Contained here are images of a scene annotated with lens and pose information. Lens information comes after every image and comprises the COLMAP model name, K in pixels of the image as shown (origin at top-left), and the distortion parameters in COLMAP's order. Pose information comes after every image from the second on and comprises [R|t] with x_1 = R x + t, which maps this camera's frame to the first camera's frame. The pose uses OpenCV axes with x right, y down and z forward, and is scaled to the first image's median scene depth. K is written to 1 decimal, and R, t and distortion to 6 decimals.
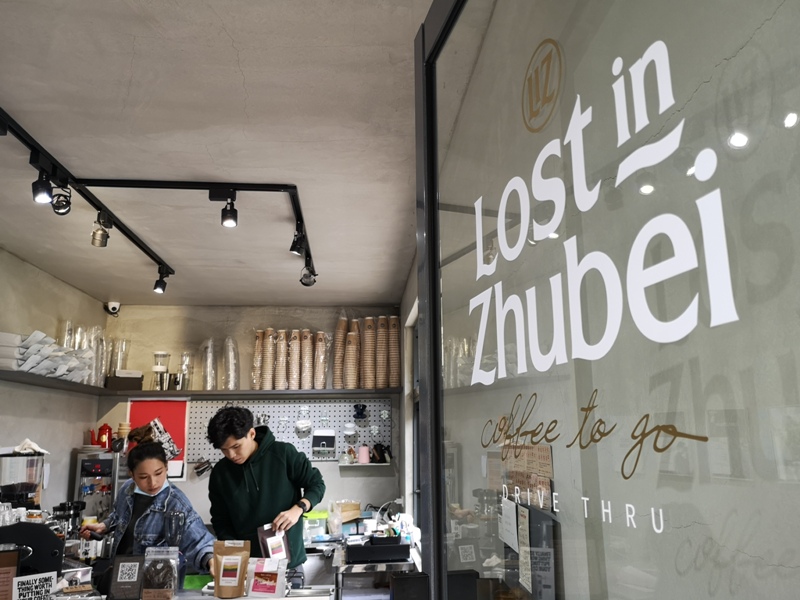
lens RADIAL K [[643.6, 0, 411.2], [0, 643.6, 298.6], [0, 0, 1]] dist [0.038517, -0.091959]
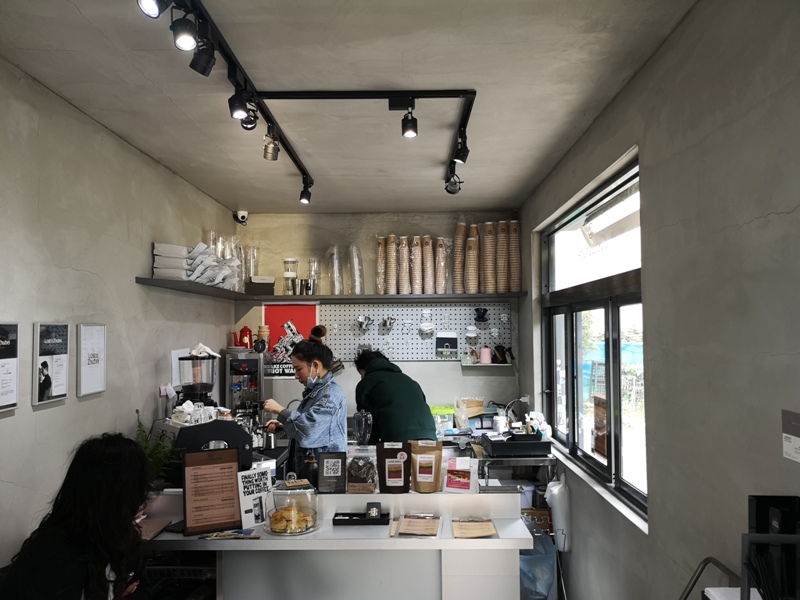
lens RADIAL K [[624.8, 0, 401.7], [0, 624.8, 303.3], [0, 0, 1]] dist [0.064229, -0.102623]
pose [[0.995055, -0.001847, -0.099306, -0.107458], [0.018340, 0.986050, 0.165434, -0.010970], [0.097615, -0.166437, 0.981208, 0.009098]]
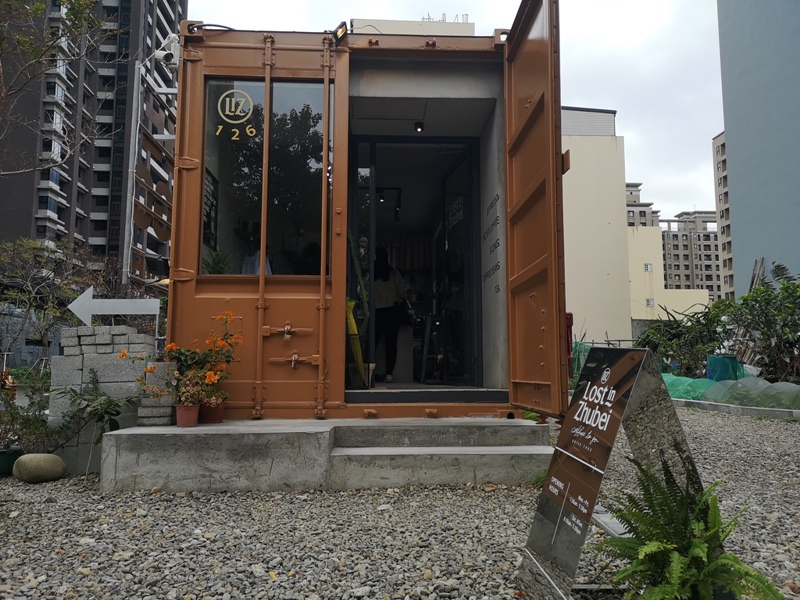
lens RADIAL K [[612.2, 0, 397.9], [0, 612.2, 300.4], [0, 0, 1]] dist [0.059854, -0.063378]
pose [[0.998837, 0.006330, -0.047793, -0.026915], [-0.001902, 0.995745, 0.092134, 0.053241], [0.048173, -0.091936, 0.994599, -1.140499]]
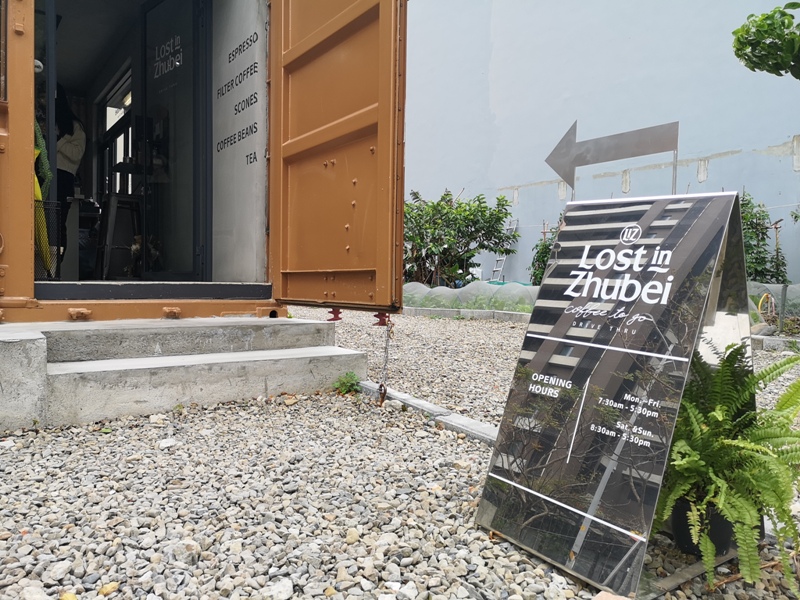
lens RADIAL K [[612.2, 0, 397.9], [0, 612.2, 300.4], [0, 0, 1]] dist [0.059854, -0.063378]
pose [[0.856192, 0.011718, 0.516525, -0.158441], [-0.129645, 0.972629, 0.192834, 0.126557], [-0.500128, -0.232068, 0.834276, -0.939343]]
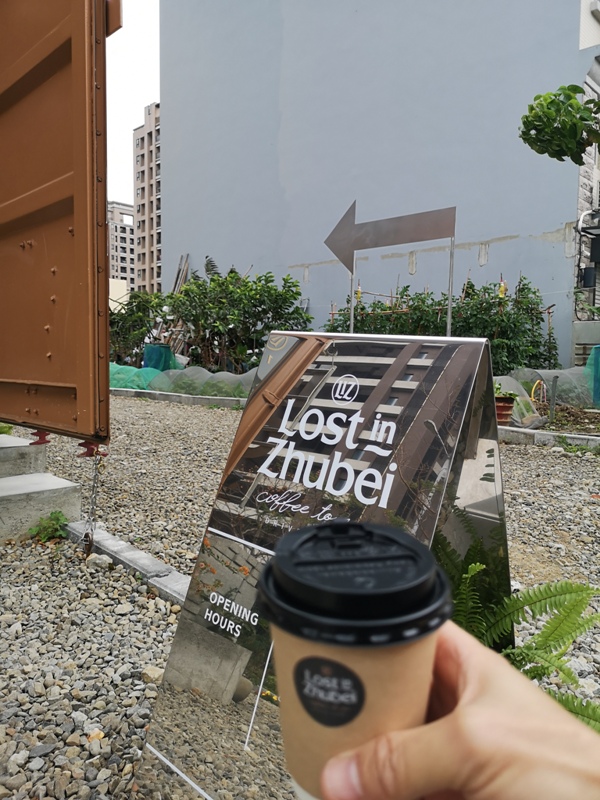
lens RADIAL K [[612.2, 0, 300.0], [0, 612.2, 400.0], [0, 0, 1]] dist [0.059854, -0.063378]
pose [[0.760012, -0.019788, 0.649607, -0.051141], [-0.154294, 0.965466, 0.209927, 0.102260], [-0.631328, -0.259777, 0.730713, -0.878055]]
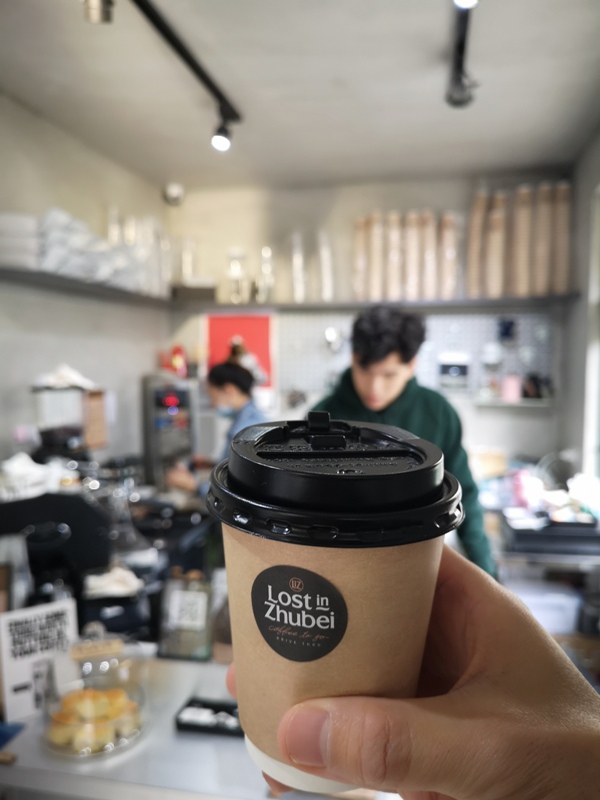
lens RADIAL K [[643.6, 0, 300.0], [0, 643.6, 400.0], [0, 0, 1]] dist [0.038517, -0.091959]
pose [[0.958674, 0.030039, -0.282916, -0.094831], [0.049831, 0.961311, 0.270922, 0.049081], [0.280109, -0.273824, 0.920087, 0.274472]]
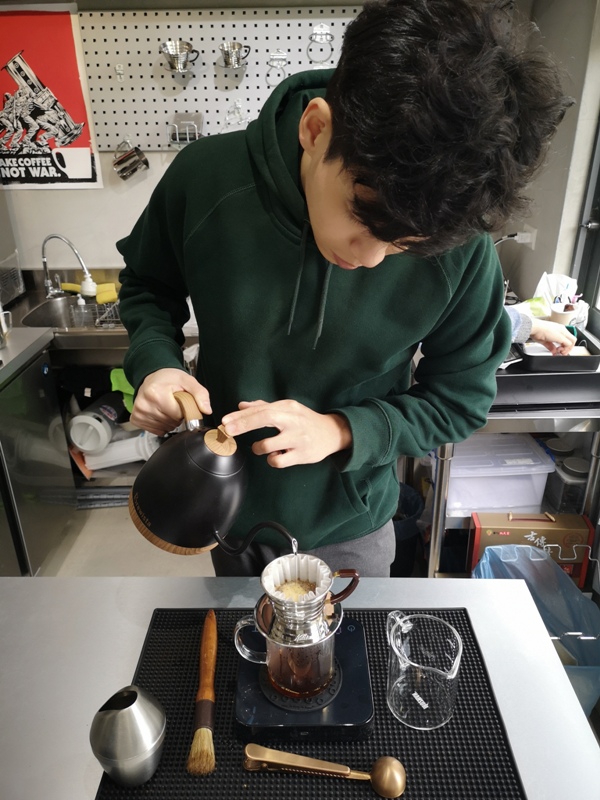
lens RADIAL K [[612.2, 0, 300.0], [0, 612.2, 400.0], [0, 0, 1]] dist [0.059854, -0.063378]
pose [[0.994138, 0.045391, -0.098129, -0.128267], [0.024030, 0.792140, 0.609866, 0.112321], [0.105414, -0.608649, 0.786406, 0.503794]]
